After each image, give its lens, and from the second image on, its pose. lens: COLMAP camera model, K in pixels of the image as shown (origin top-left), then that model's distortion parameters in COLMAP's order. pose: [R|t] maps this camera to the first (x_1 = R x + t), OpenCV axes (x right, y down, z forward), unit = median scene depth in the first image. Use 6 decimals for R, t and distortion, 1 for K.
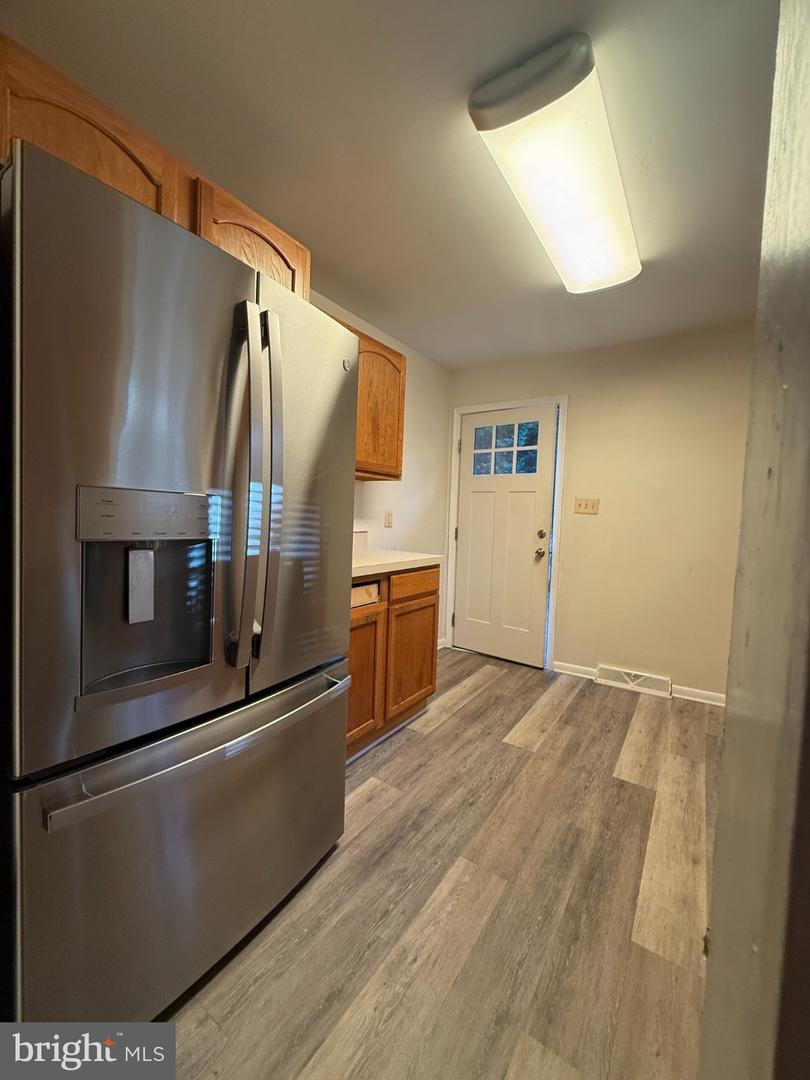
lens RADIAL K [[430.1, 0, 403.1], [0, 430.1, 536.5], [0, 0, 1]] dist [-0.002167, 0.000463]
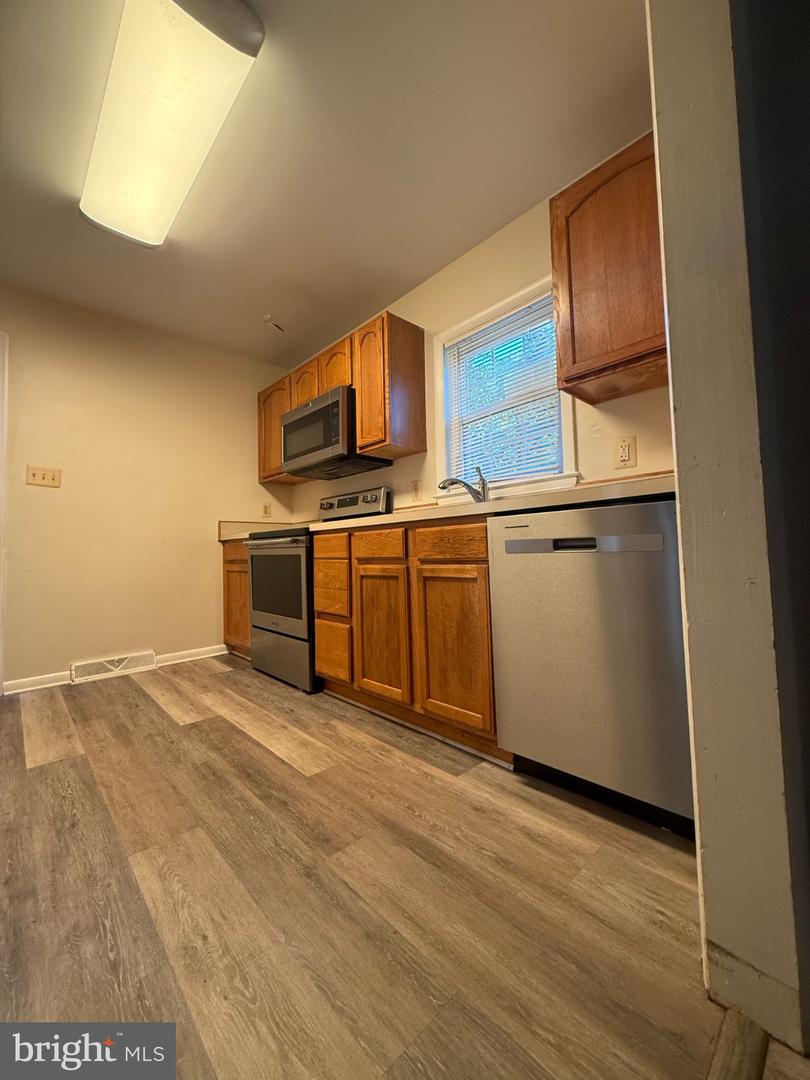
lens RADIAL K [[430.1, 0, 405.3], [0, 430.1, 536.6], [0, 0, 1]] dist [-0.002167, 0.000463]
pose [[0.212430, 0.004302, 0.977167, -0.461084], [0.078914, 0.996649, -0.021544, 0.229744], [-0.973985, 0.081689, 0.211378, 0.310597]]
